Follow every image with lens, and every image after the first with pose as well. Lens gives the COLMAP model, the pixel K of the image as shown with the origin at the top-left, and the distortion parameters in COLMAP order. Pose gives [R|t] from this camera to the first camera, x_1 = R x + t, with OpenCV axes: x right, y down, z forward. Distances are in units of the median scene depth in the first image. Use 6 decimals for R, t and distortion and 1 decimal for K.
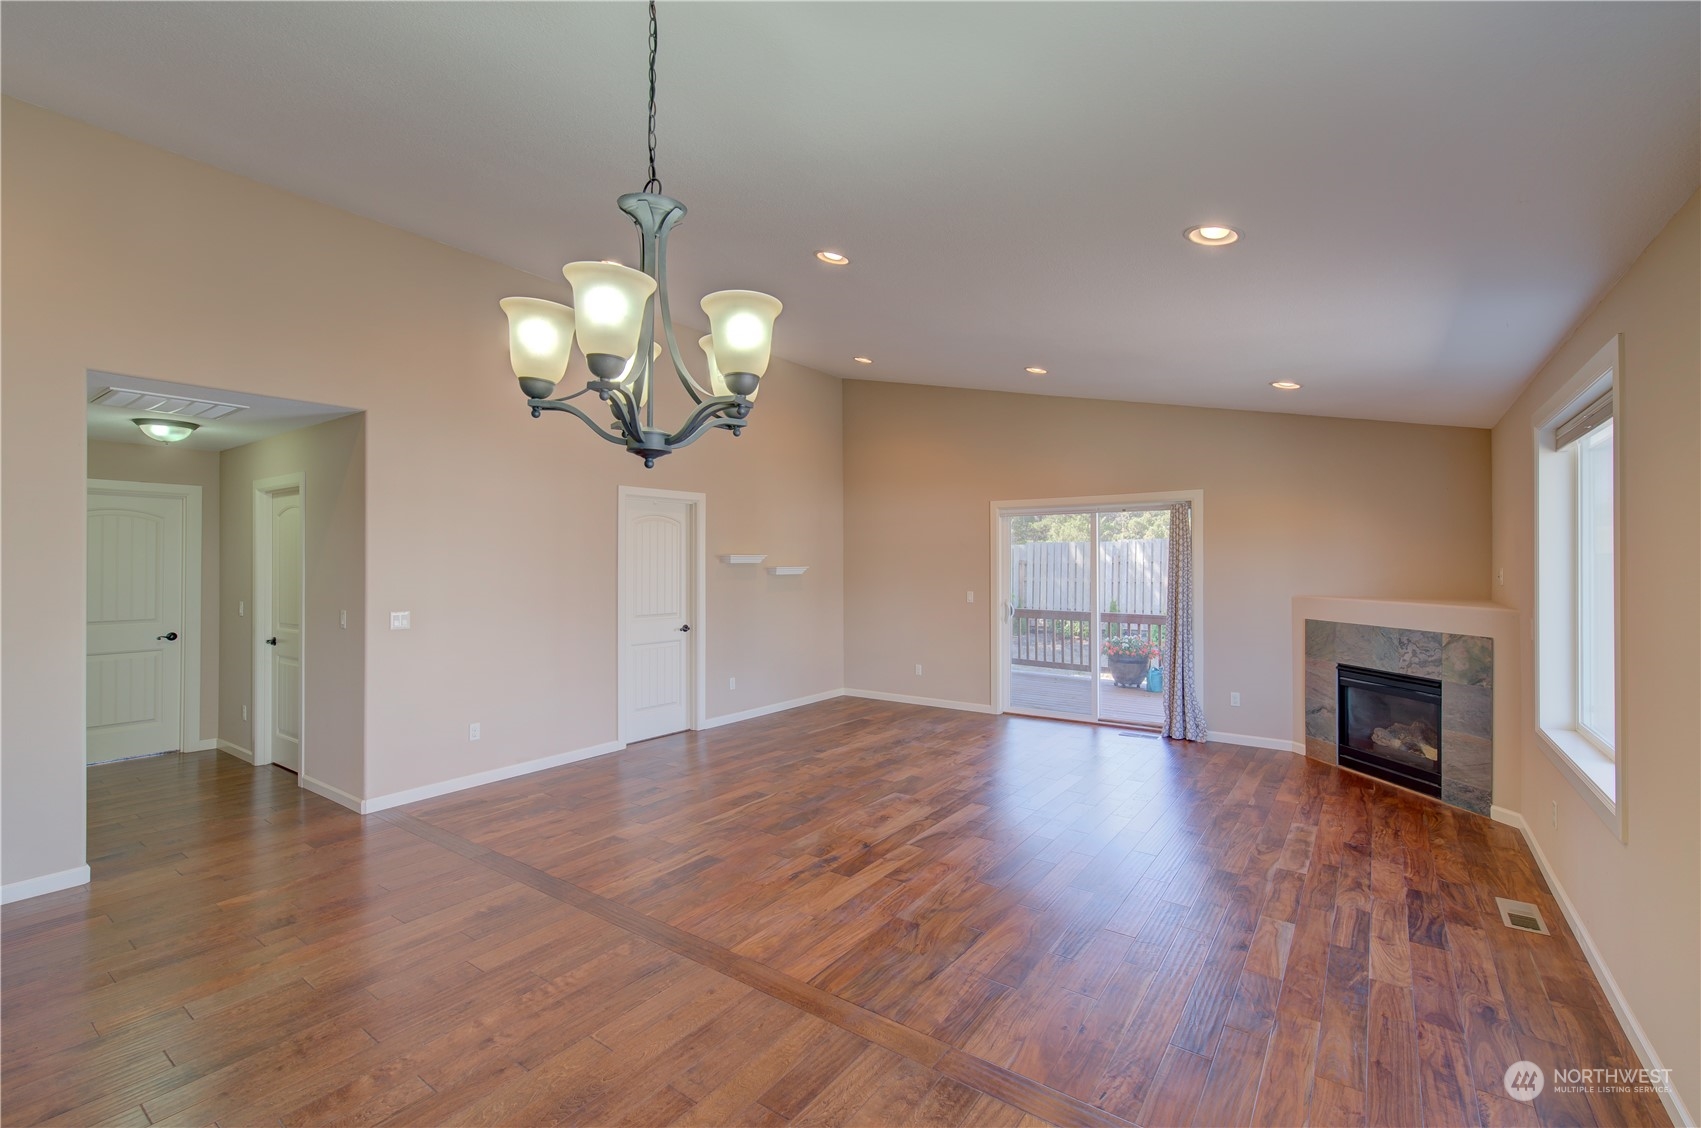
lens RADIAL K [[732.8, 0, 853.1], [0, 732.8, 553.9], [0, 0, 1]] dist [-0.000773, -0.000091]
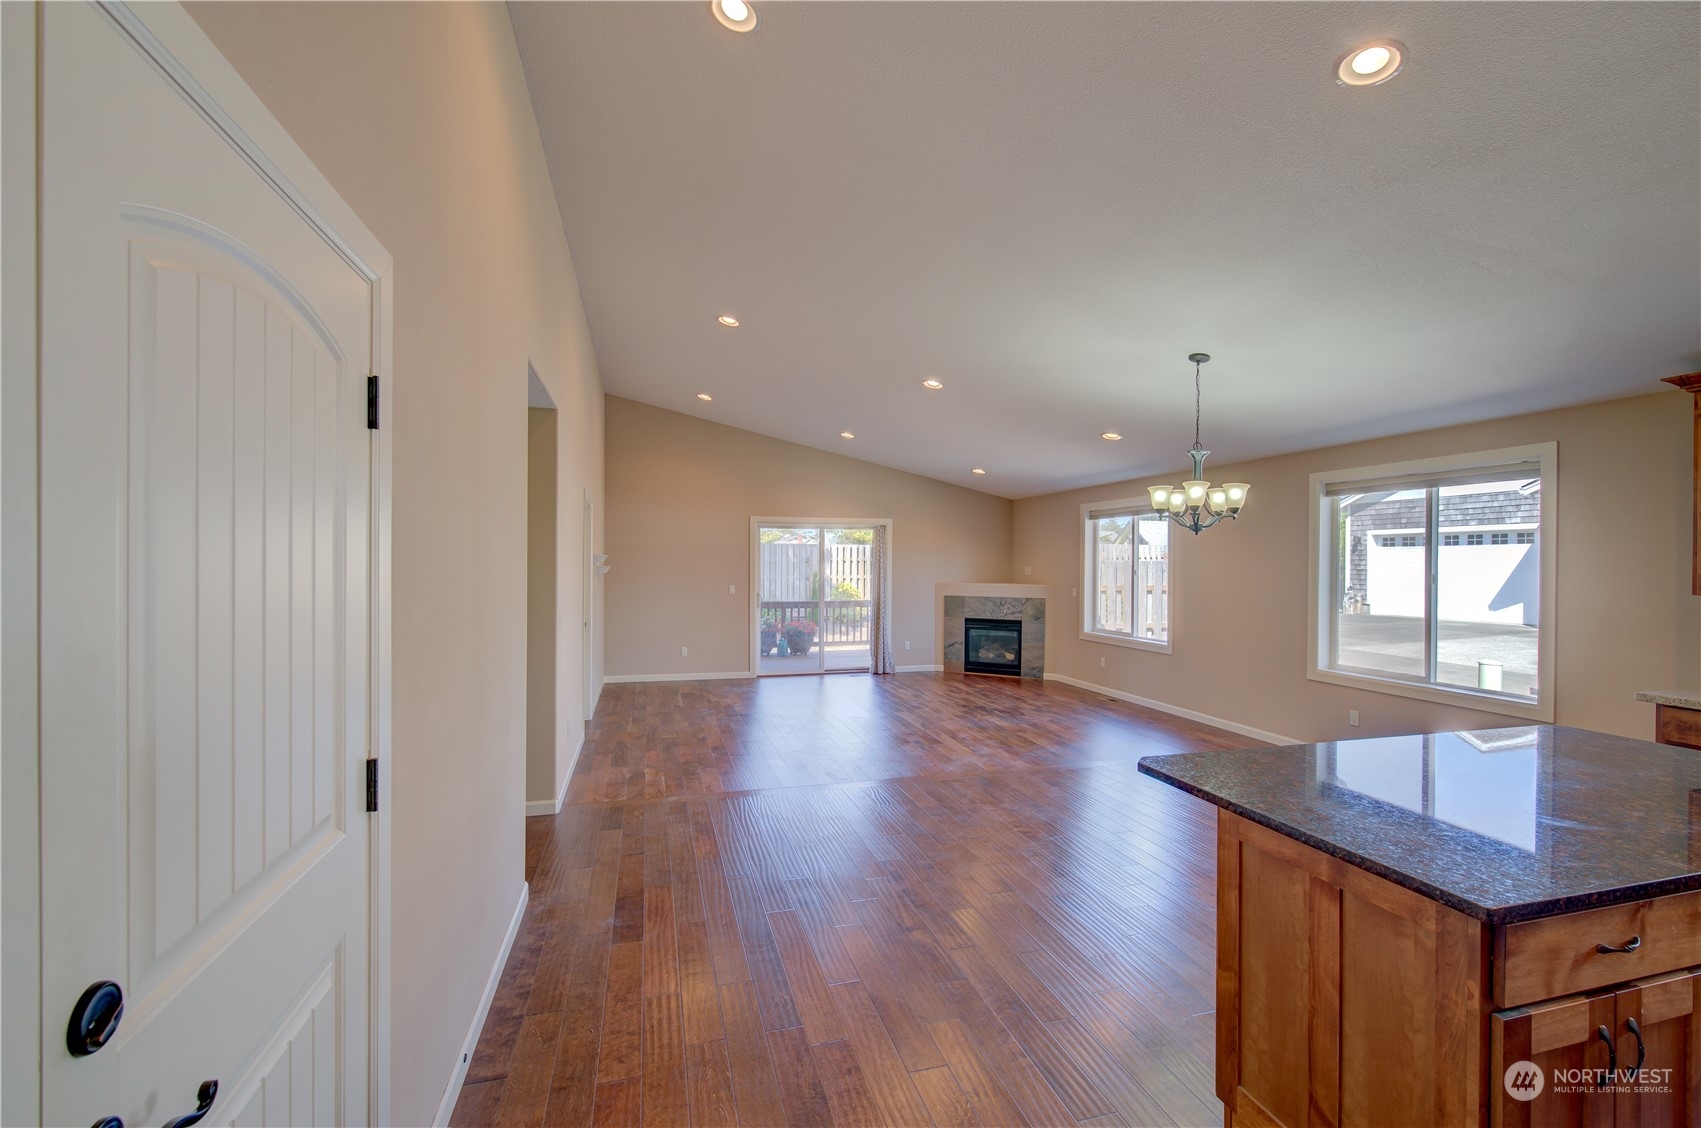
lens RADIAL K [[721.8, 0, 859.4], [0, 721.8, 565.6], [0, 0, 1]] dist [-0.000079, -0.000021]
pose [[0.628592, -0.001238, 0.777734, -0.949221], [-0.011022, 0.999884, 0.010500, -0.001189], [-0.777657, -0.015172, 0.628506, 0.049428]]
